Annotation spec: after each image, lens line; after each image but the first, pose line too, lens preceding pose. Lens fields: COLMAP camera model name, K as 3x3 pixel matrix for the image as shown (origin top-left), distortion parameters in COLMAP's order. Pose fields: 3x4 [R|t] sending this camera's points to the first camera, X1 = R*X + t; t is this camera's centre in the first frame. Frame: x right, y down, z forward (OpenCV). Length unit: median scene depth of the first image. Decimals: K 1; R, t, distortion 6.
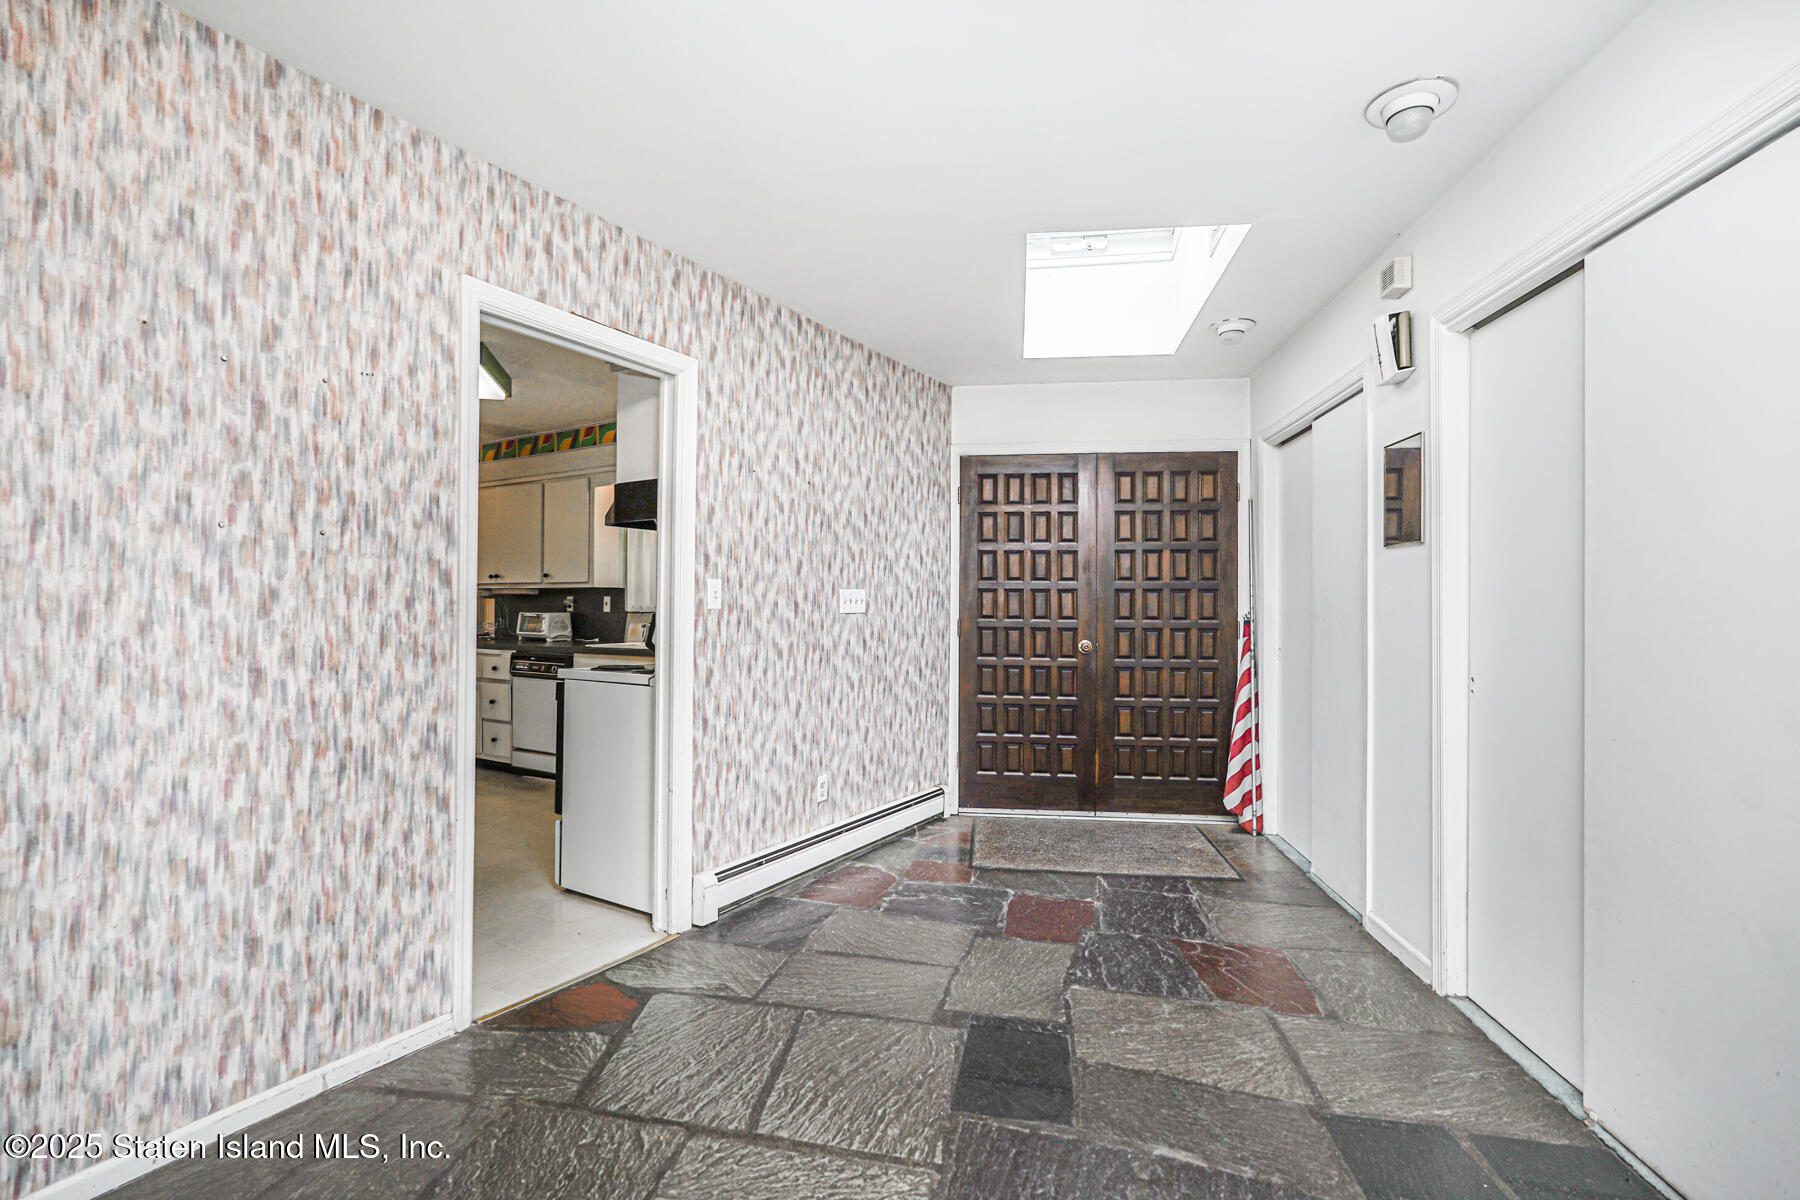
lens RADIAL K [[818.6, 0, 900.0], [0, 818.6, 600.0], [0, 0, 1]] dist [-0.021279, 0.012763]
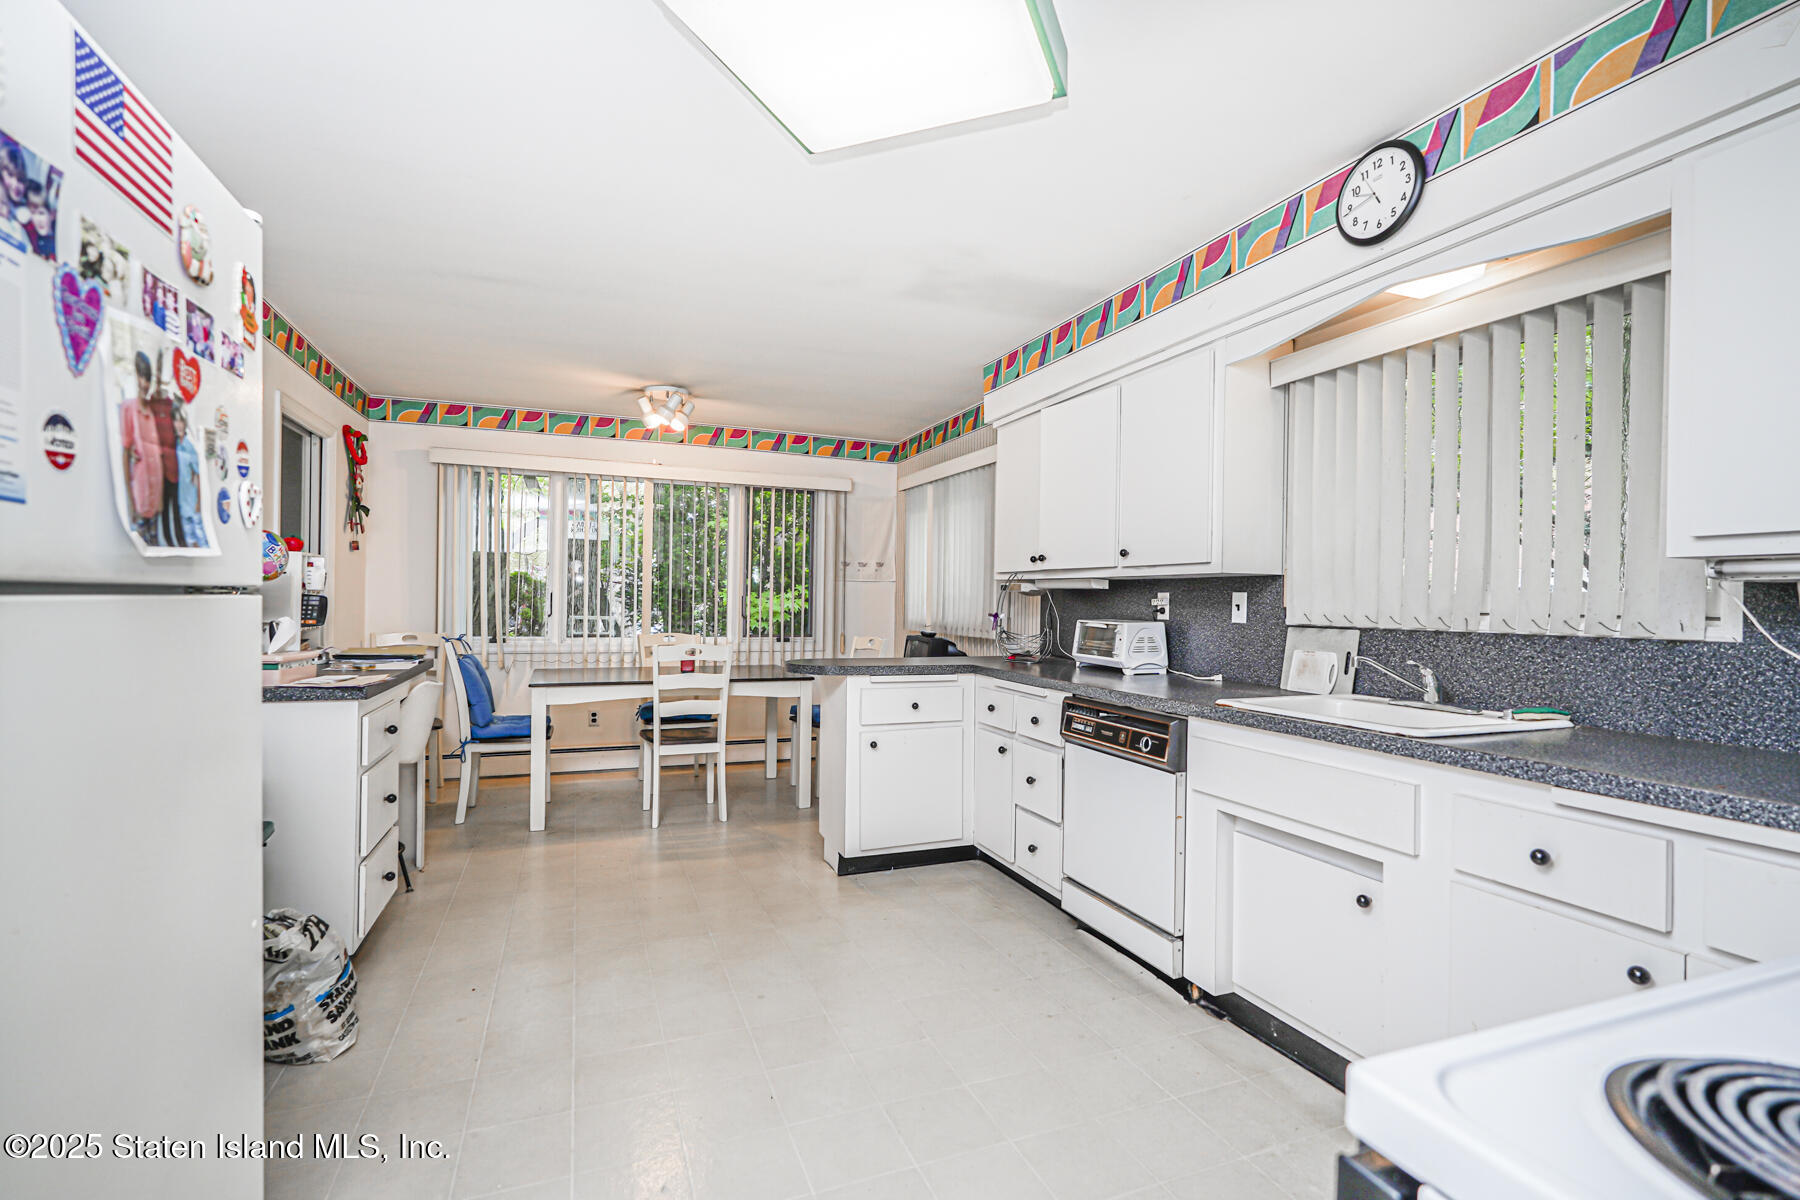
lens RADIAL K [[818.6, 0, 900.0], [0, 818.6, 600.0], [0, 0, 1]] dist [-0.021279, 0.012763]
pose [[0.794867, 0.005037, -0.606763, -0.142192], [-0.004643, 0.999987, 0.002219, 0.000098], [0.606766, 0.001053, 0.794880, 0.306297]]
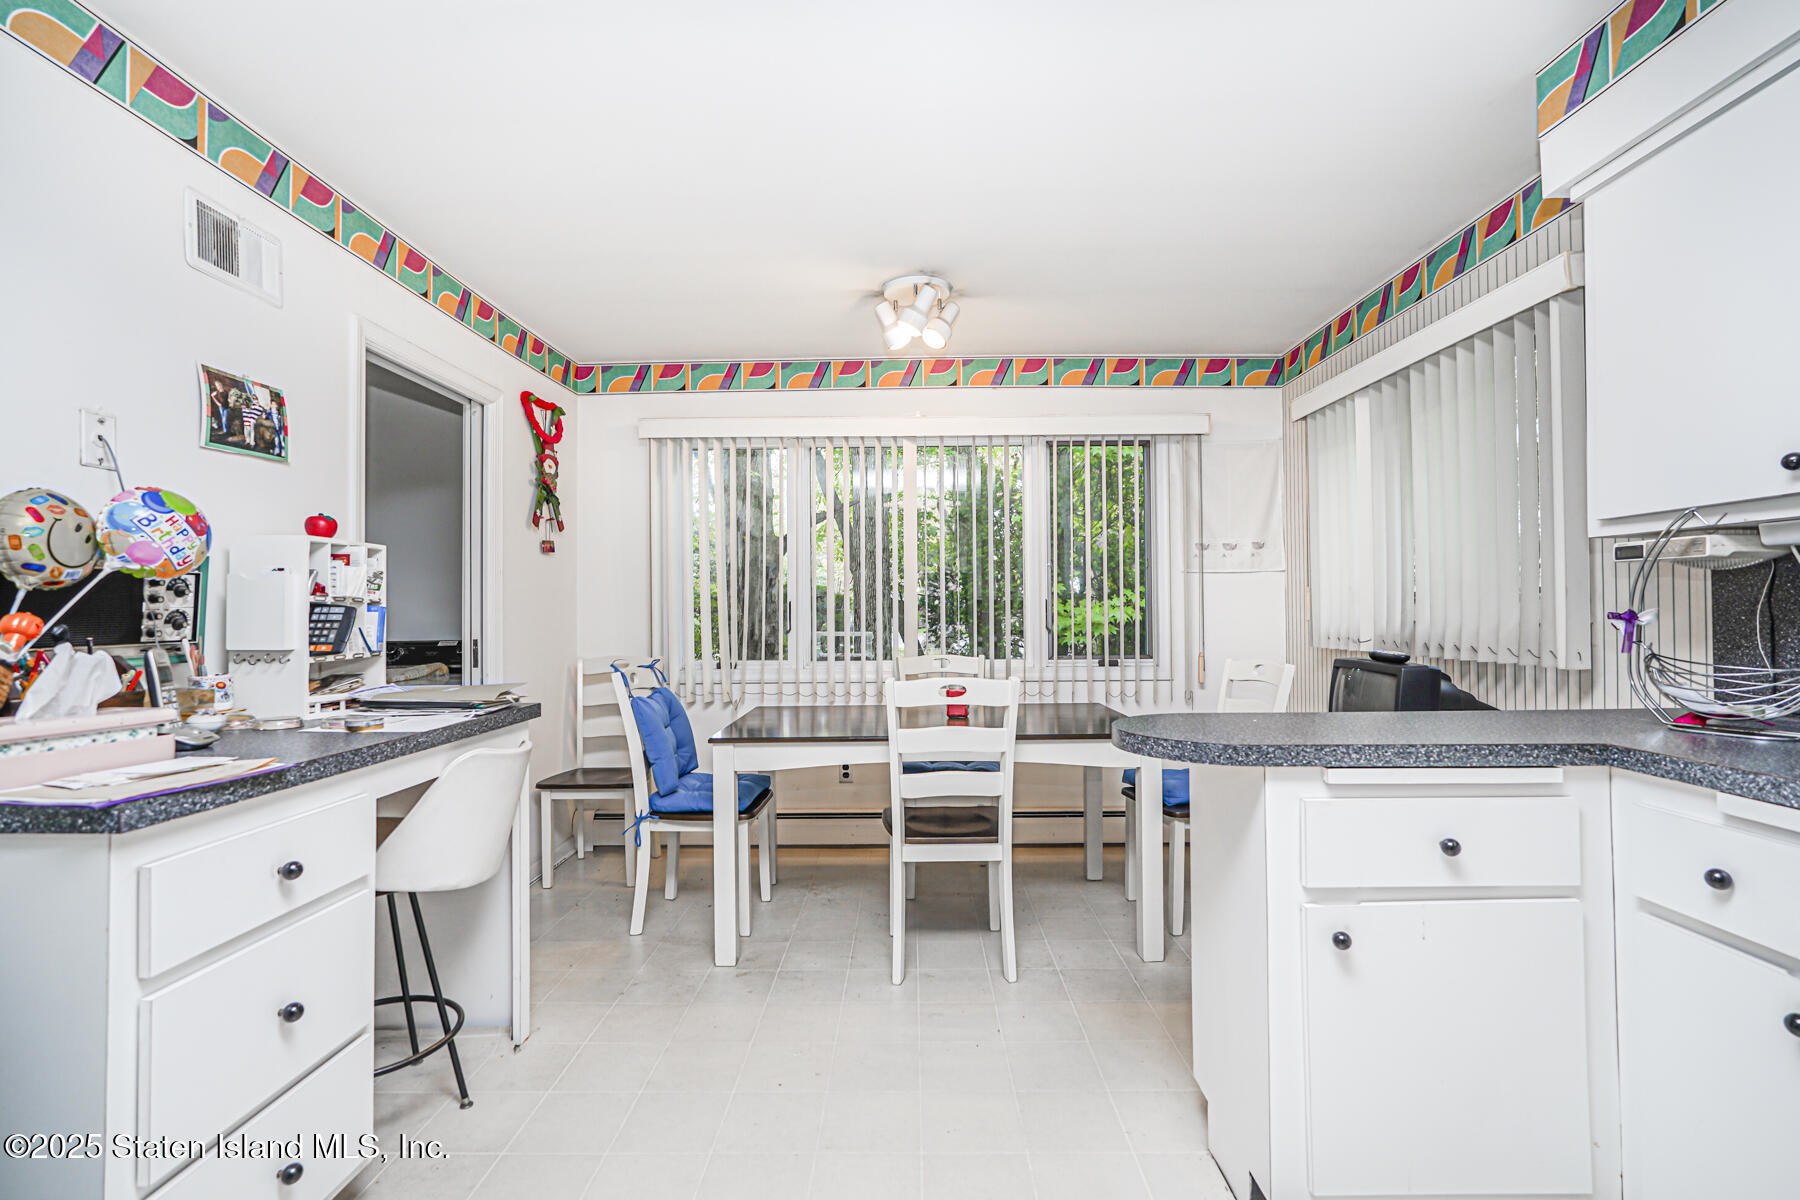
lens RADIAL K [[818.6, 0, 900.0], [0, 818.6, 600.0], [0, 0, 1]] dist [-0.021279, 0.012763]
pose [[0.504055, -0.024354, -0.863328, -0.276059], [0.018709, 0.999676, -0.017277, 0.004755], [0.863469, -0.007443, 0.504347, 0.438276]]
